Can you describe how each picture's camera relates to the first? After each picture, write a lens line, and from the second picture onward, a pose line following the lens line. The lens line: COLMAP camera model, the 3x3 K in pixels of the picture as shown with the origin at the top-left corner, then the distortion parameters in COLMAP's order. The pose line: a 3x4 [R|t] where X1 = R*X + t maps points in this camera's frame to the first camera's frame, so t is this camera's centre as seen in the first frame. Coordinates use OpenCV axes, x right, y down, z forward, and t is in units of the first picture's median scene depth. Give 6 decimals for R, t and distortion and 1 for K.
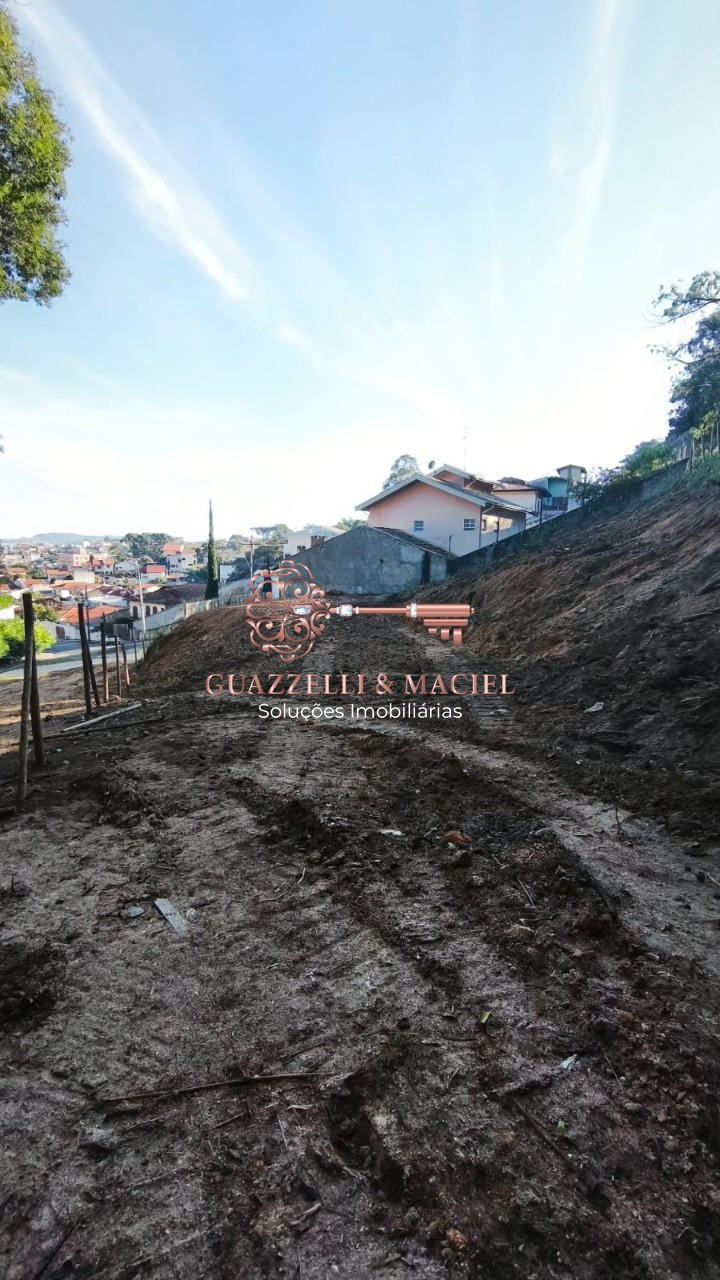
lens RADIAL K [[539.7, 0, 362.4], [0, 539.7, 637.6], [0, 0, 1]] dist [0.003906, -0.001163]
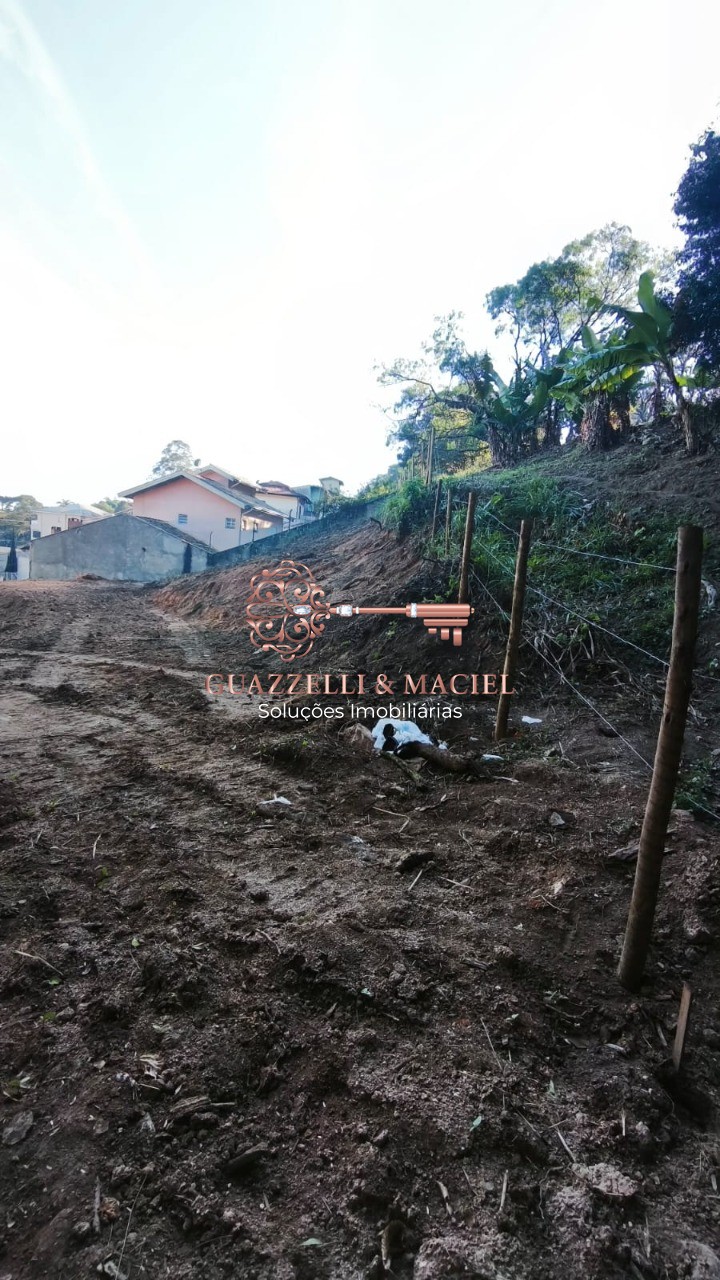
lens RADIAL K [[539.7, 0, 357.8], [0, 539.7, 638.2], [0, 0, 1]] dist [0.003906, -0.001163]
pose [[0.919283, 0.018950, 0.393140, 0.001713], [-0.023615, 0.999696, 0.007034, 0.002461], [-0.392888, -0.015751, 0.919452, -0.024787]]
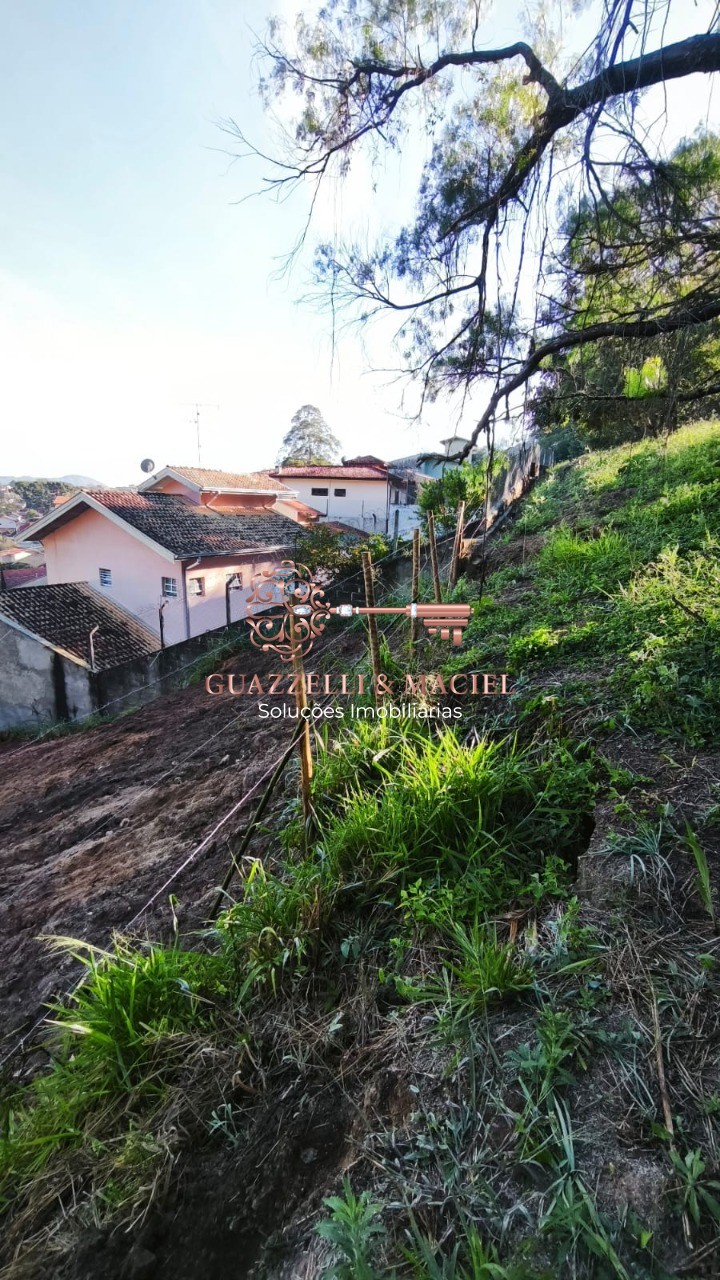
lens RADIAL K [[539.7, 0, 364.3], [0, 539.7, 631.0], [0, 0, 1]] dist [0.003906, -0.001163]
pose [[0.994045, -0.015392, 0.107880, 0.069426], [0.006478, 0.996570, 0.082497, -0.042431], [-0.108780, -0.081307, 0.990735, 0.082713]]
